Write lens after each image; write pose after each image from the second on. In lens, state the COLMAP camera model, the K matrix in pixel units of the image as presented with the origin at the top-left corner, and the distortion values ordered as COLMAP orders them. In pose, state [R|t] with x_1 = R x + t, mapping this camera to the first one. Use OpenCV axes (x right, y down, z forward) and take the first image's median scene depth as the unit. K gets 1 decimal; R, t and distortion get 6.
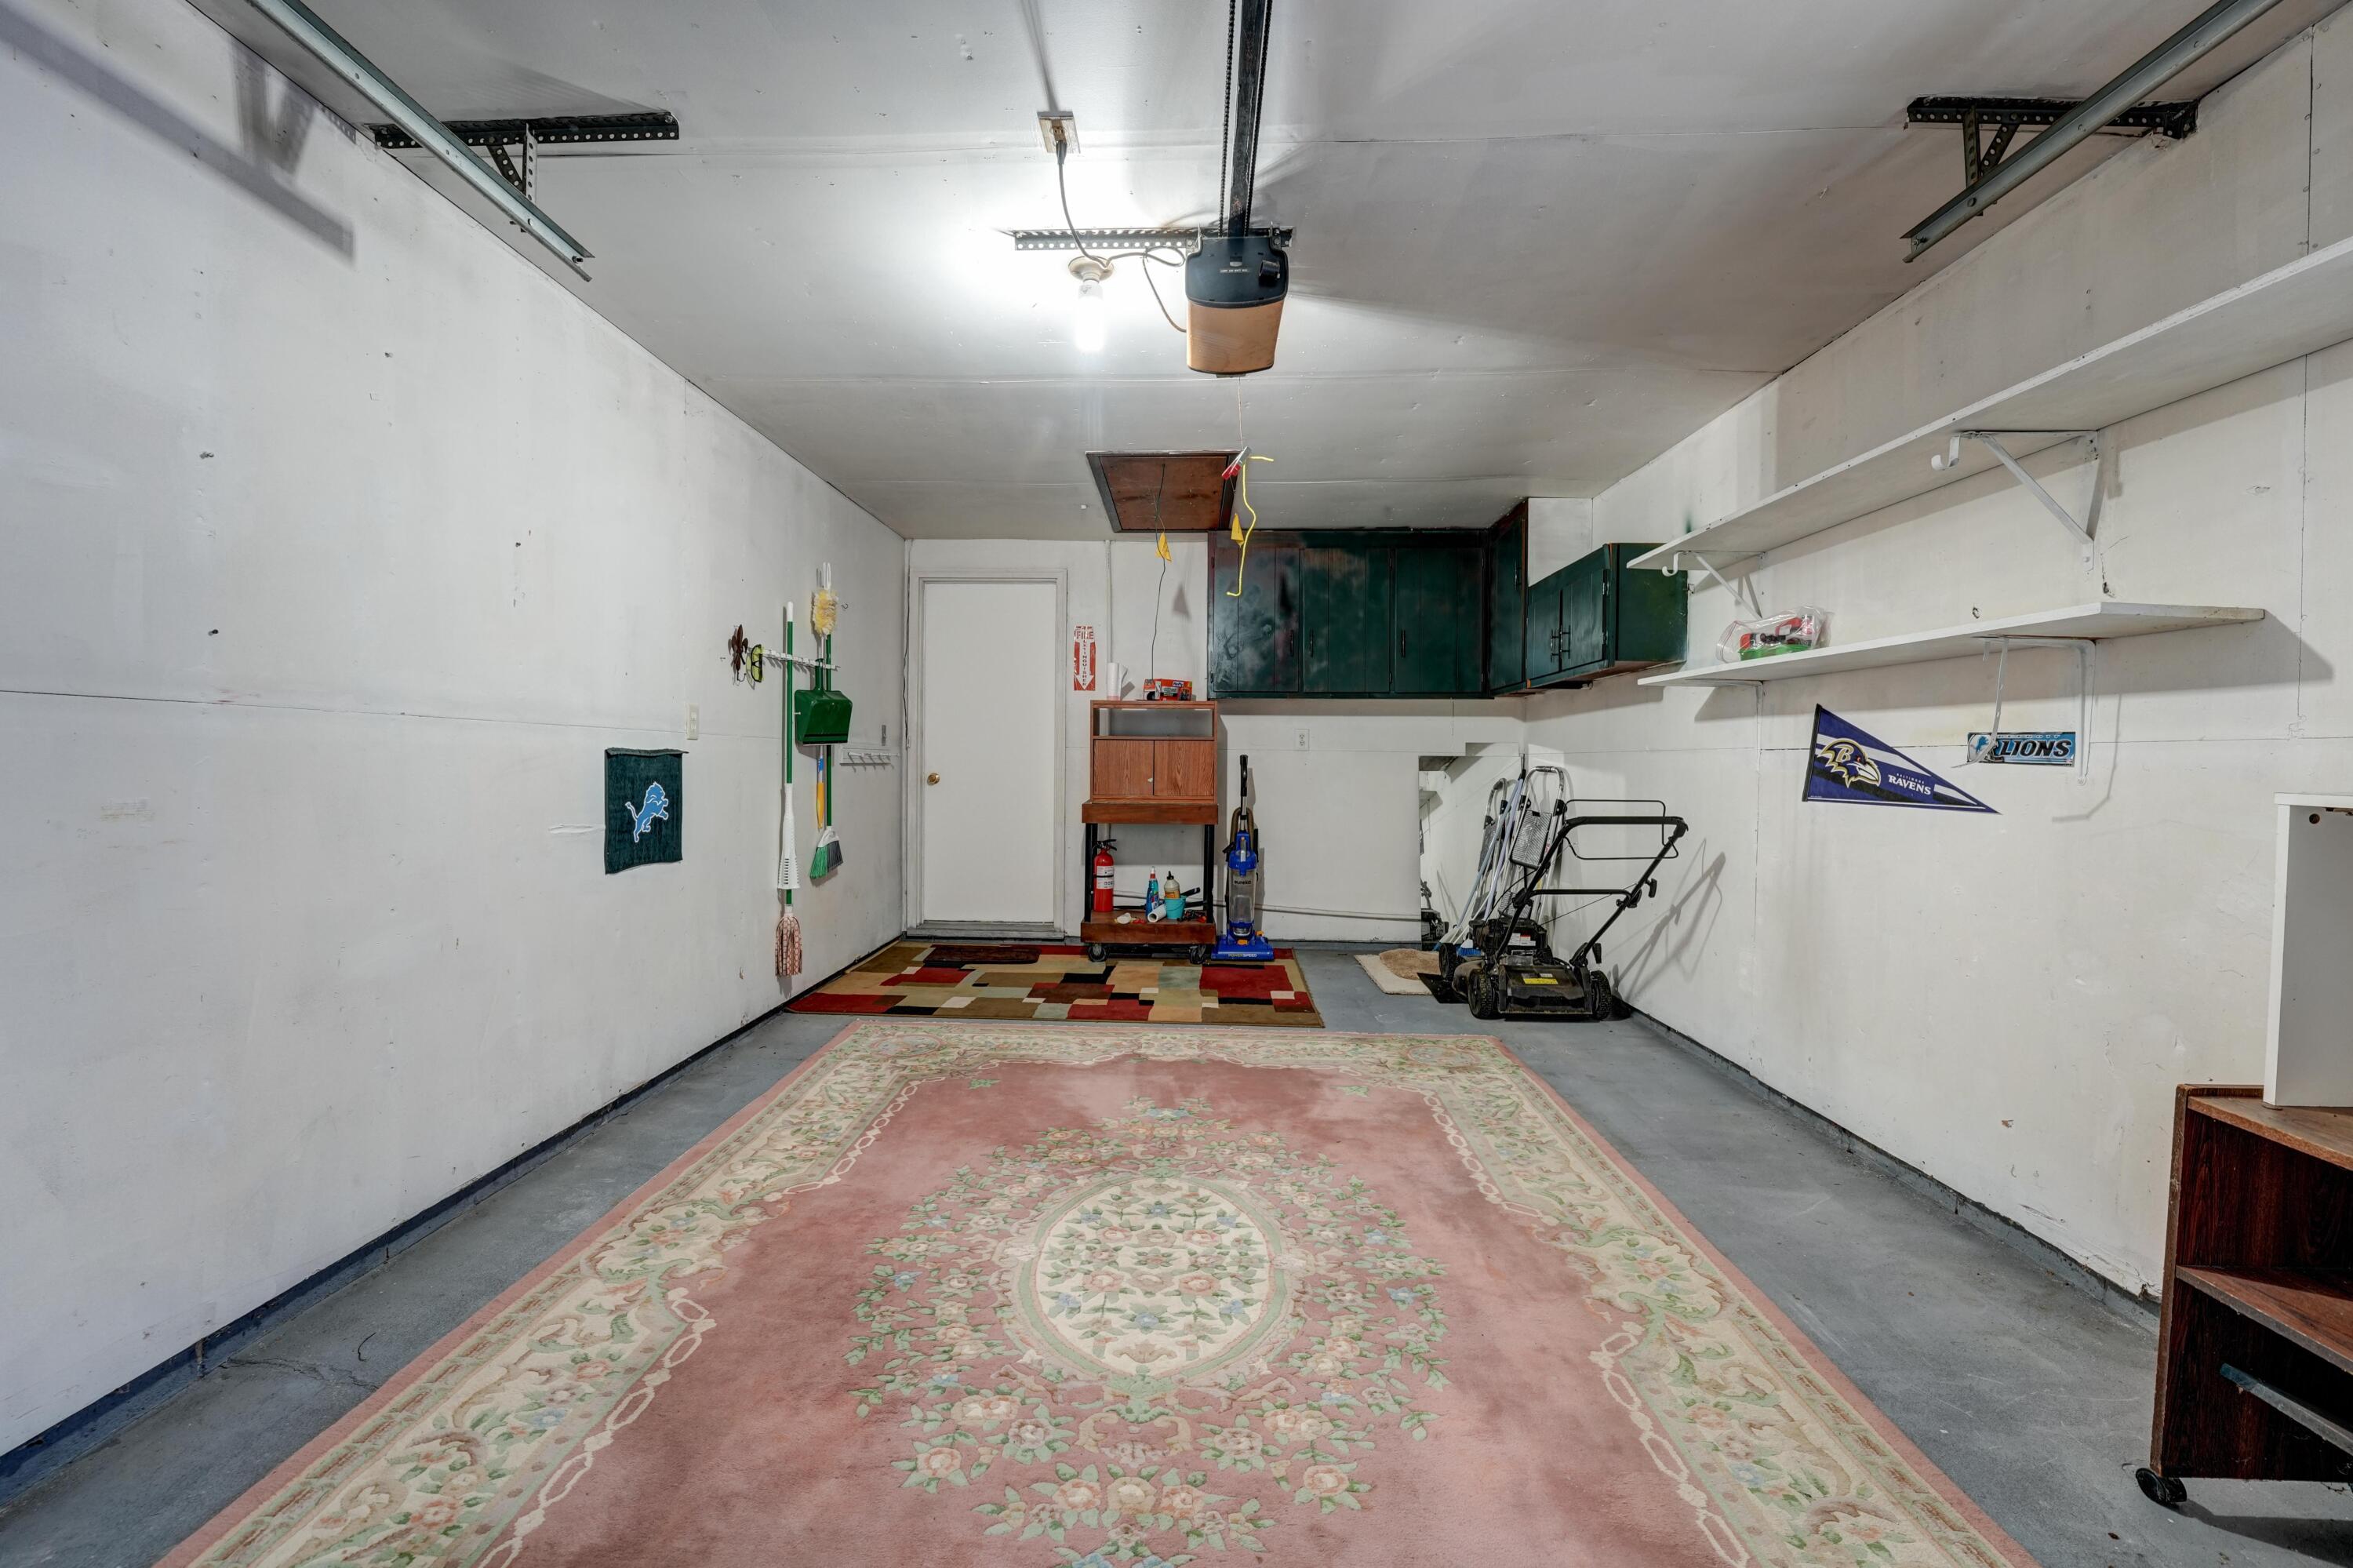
lens RADIAL K [[972.1, 0, 1161.6], [0, 972.1, 778.2], [0, 0, 1]] dist [-0.029769, 0.003756]
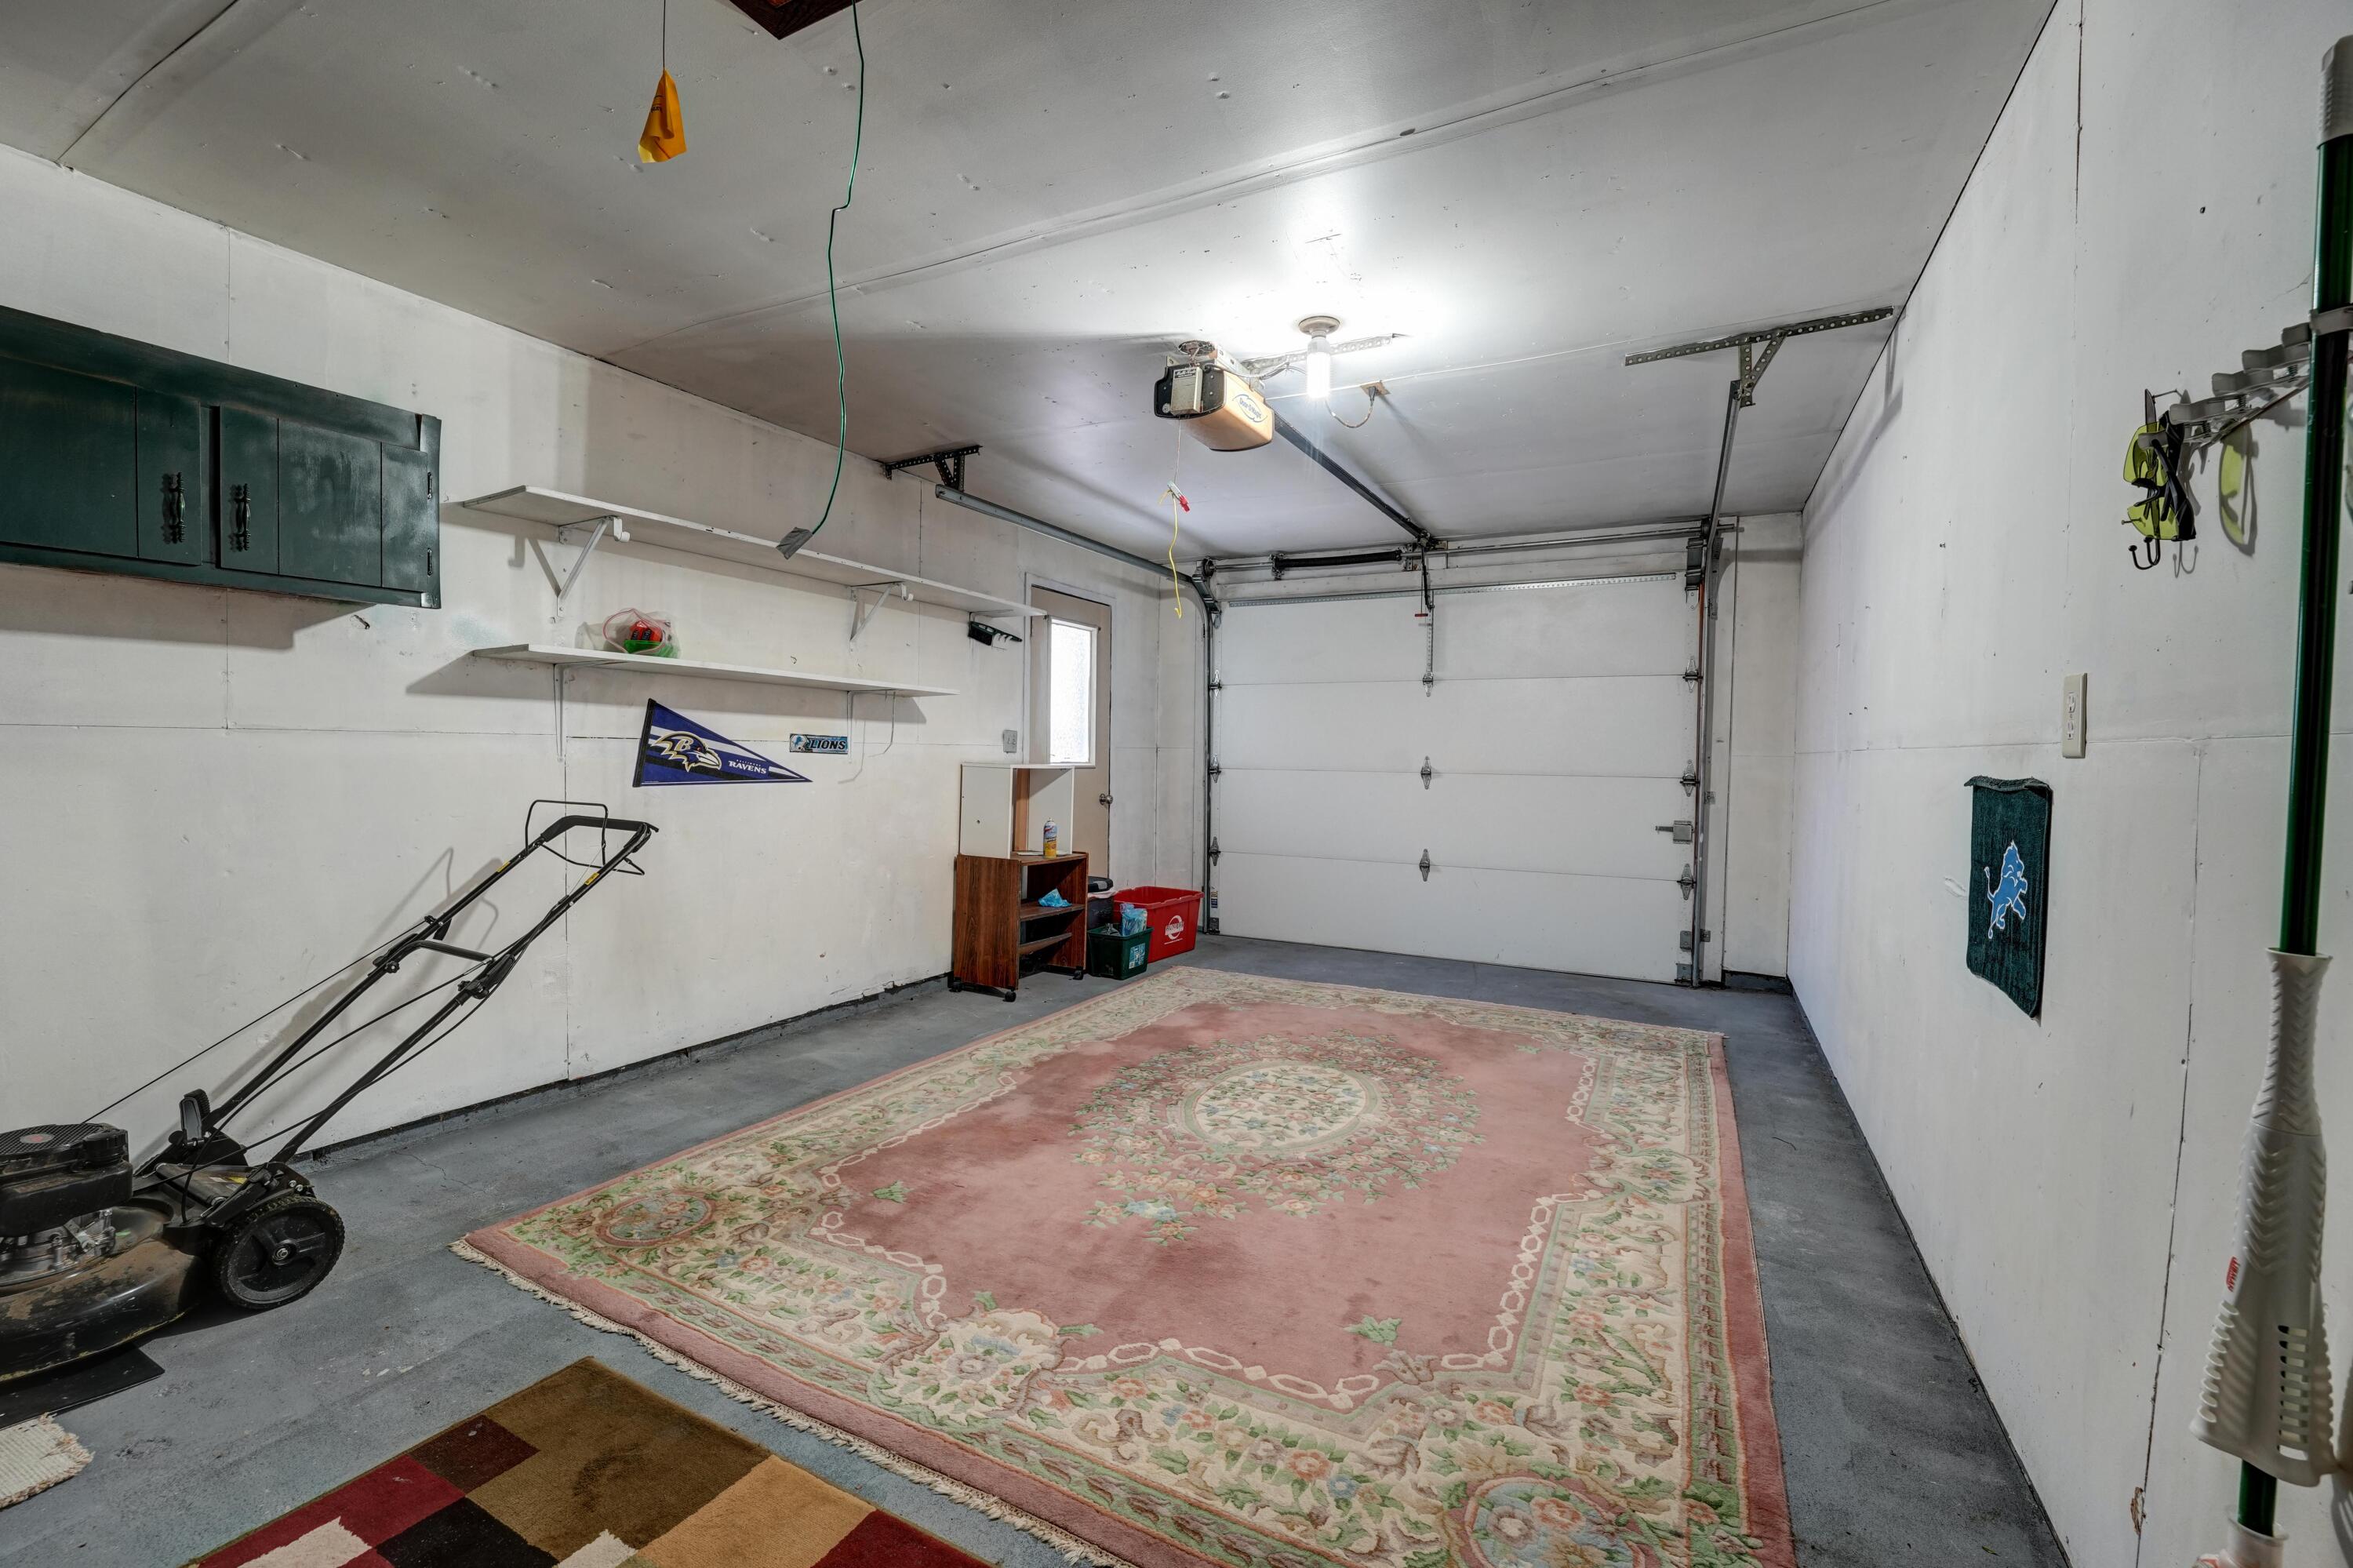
lens RADIAL K [[972.1, 0, 1161.6], [0, 972.1, 778.2], [0, 0, 1]] dist [-0.029769, 0.003756]
pose [[-0.896535, -0.036832, 0.441439, -0.398712], [-0.017077, 0.998670, 0.048643, -0.056870], [-0.442643, 0.036072, -0.895972, 1.992221]]
